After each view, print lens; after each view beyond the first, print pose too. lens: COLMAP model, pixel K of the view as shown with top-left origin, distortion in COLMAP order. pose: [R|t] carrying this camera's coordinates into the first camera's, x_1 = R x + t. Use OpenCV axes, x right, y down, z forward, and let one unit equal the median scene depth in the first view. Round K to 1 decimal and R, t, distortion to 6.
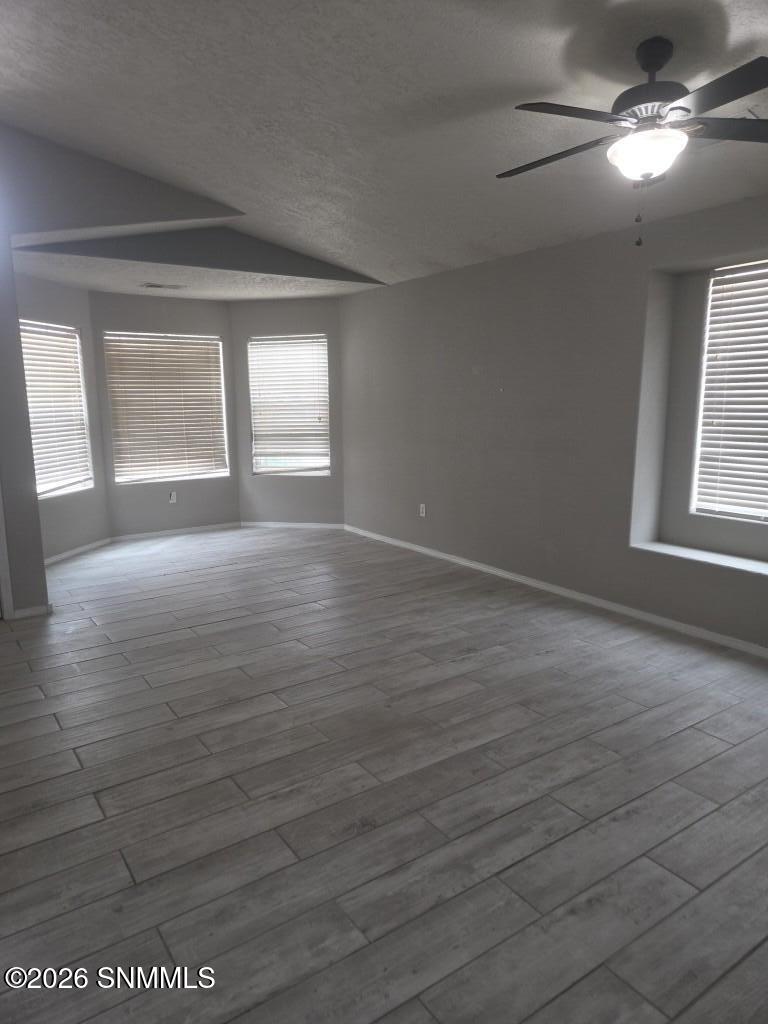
lens RADIAL K [[685.2, 0, 379.4], [0, 685.2, 509.7], [0, 0, 1]] dist [0.064402, -0.050404]
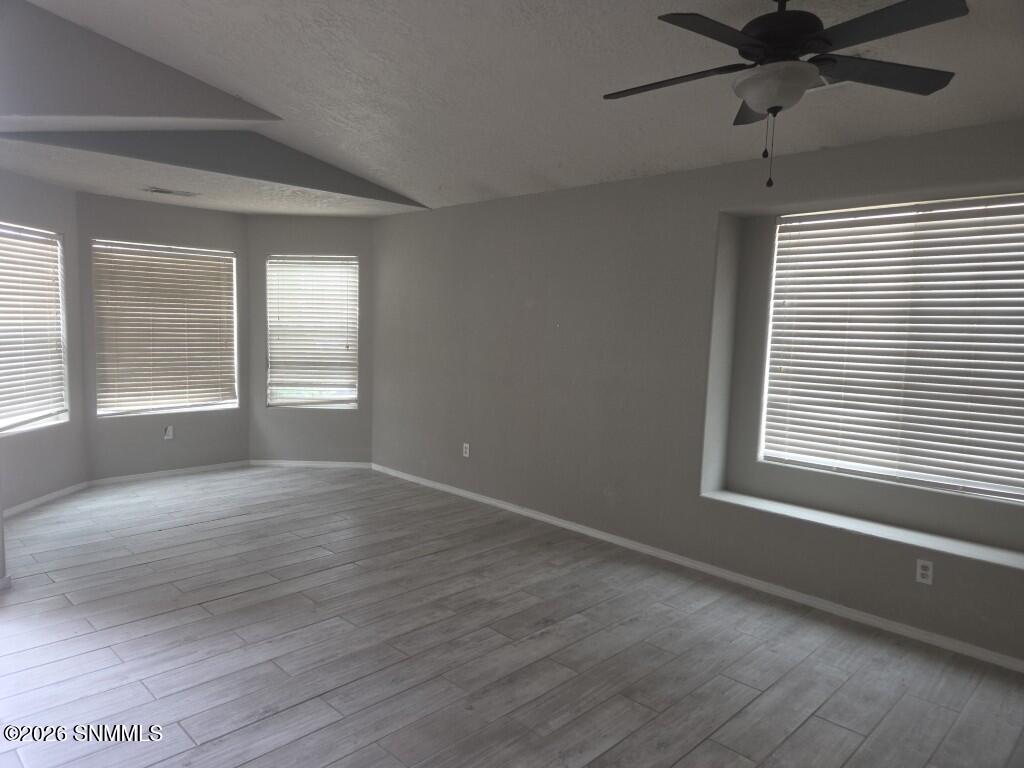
lens RADIAL K [[685.2, 0, 508.8], [0, 685.2, 385.1], [0, 0, 1]] dist [0.064402, -0.050404]
pose [[0.982289, 0.020745, 0.186221, -0.077270], [-0.007275, 0.997325, -0.072727, -0.028765], [-0.187232, 0.070084, 0.979813, 0.116360]]
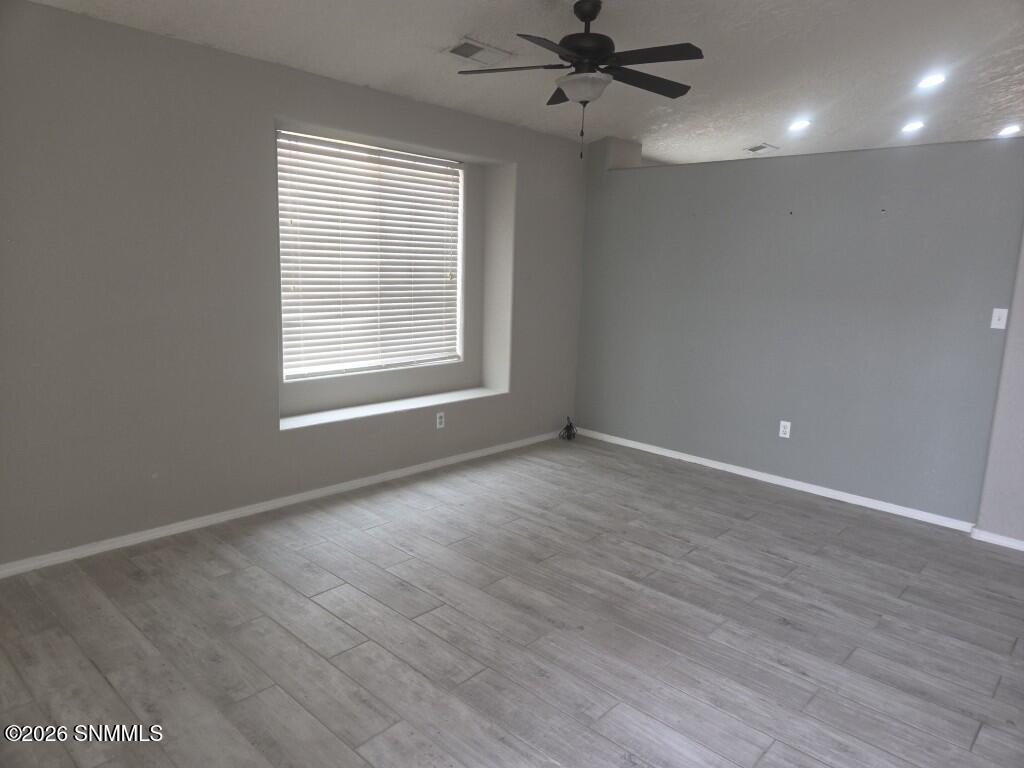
lens RADIAL K [[685.2, 0, 510.4], [0, 685.2, 387.3], [0, 0, 1]] dist [0.064402, -0.050404]
pose [[-0.221002, -0.178473, 0.958804, -0.563024], [0.127997, 0.969302, 0.209930, -0.154069], [-0.966838, 0.169119, -0.191374, 0.899112]]
